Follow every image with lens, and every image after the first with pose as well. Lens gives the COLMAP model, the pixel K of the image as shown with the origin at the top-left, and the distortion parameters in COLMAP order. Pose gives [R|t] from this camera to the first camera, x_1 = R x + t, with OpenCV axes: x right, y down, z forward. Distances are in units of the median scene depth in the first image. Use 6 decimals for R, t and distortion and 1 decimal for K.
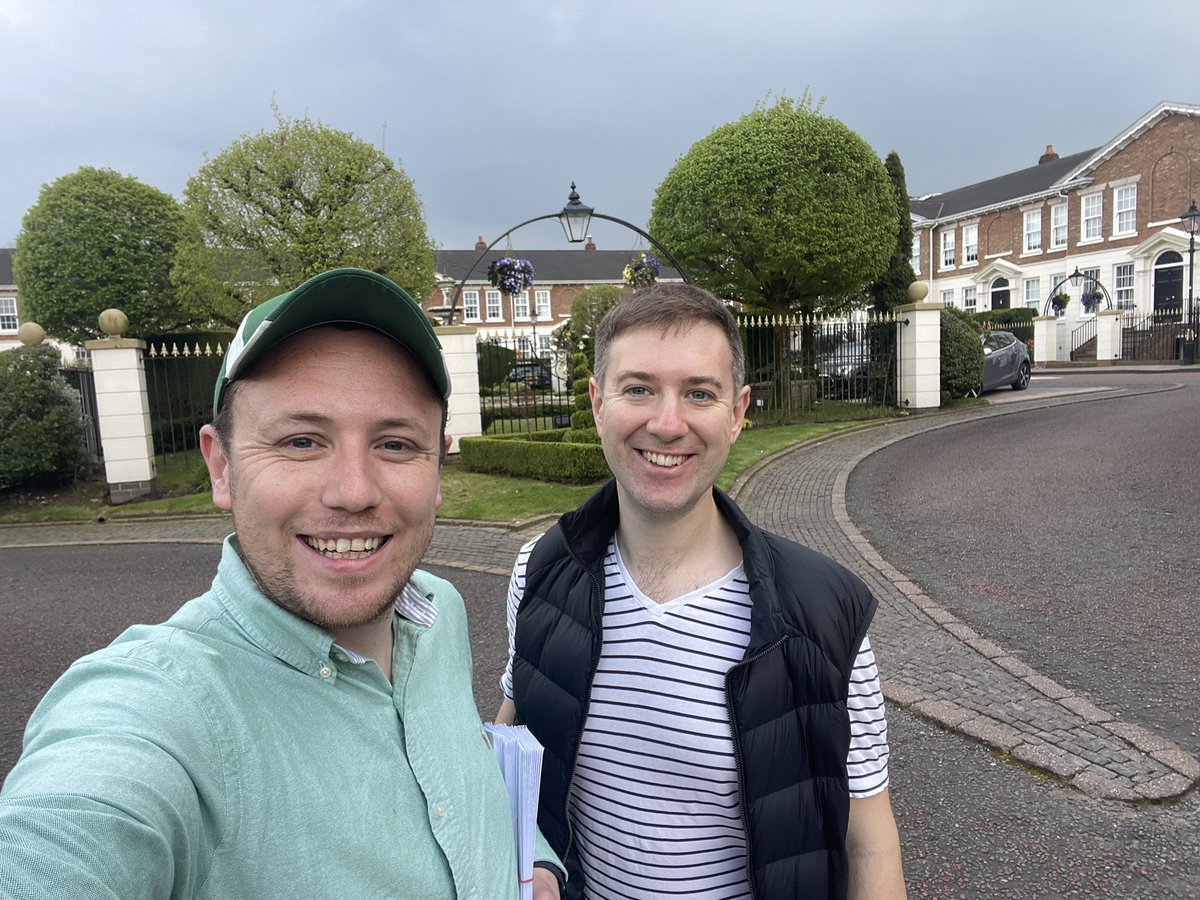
lens RADIAL K [[820.8, 0, 600.0], [0, 820.8, 450.0], [0, 0, 1]] dist [-0.001694, -0.008245]
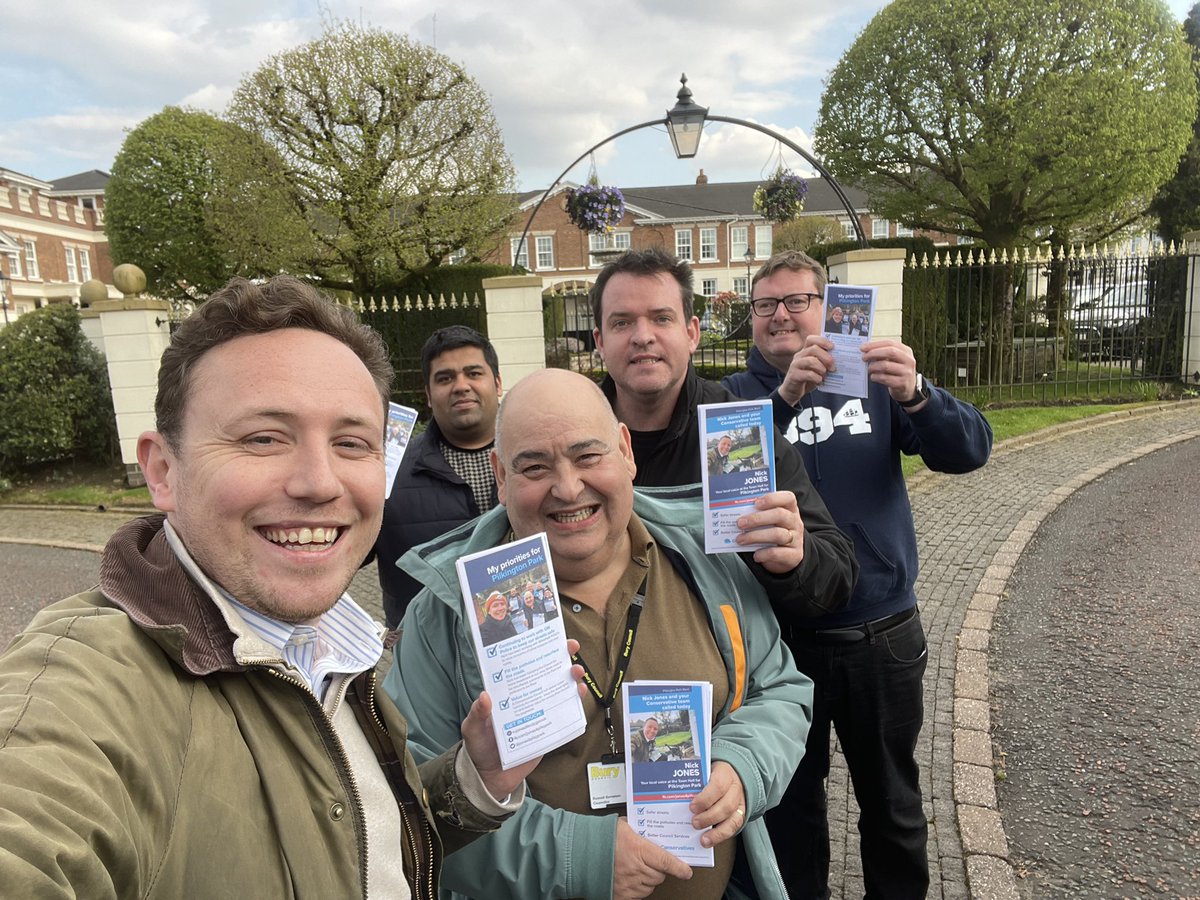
lens RADIAL K [[820.8, 0, 600.0], [0, 820.8, 450.0], [0, 0, 1]] dist [-0.001694, -0.008245]
pose [[0.955175, 0.044608, -0.292663, 0.119843], [-0.023606, 0.996911, 0.074905, -0.041435], [0.295100, -0.064638, 0.953277, 0.241469]]
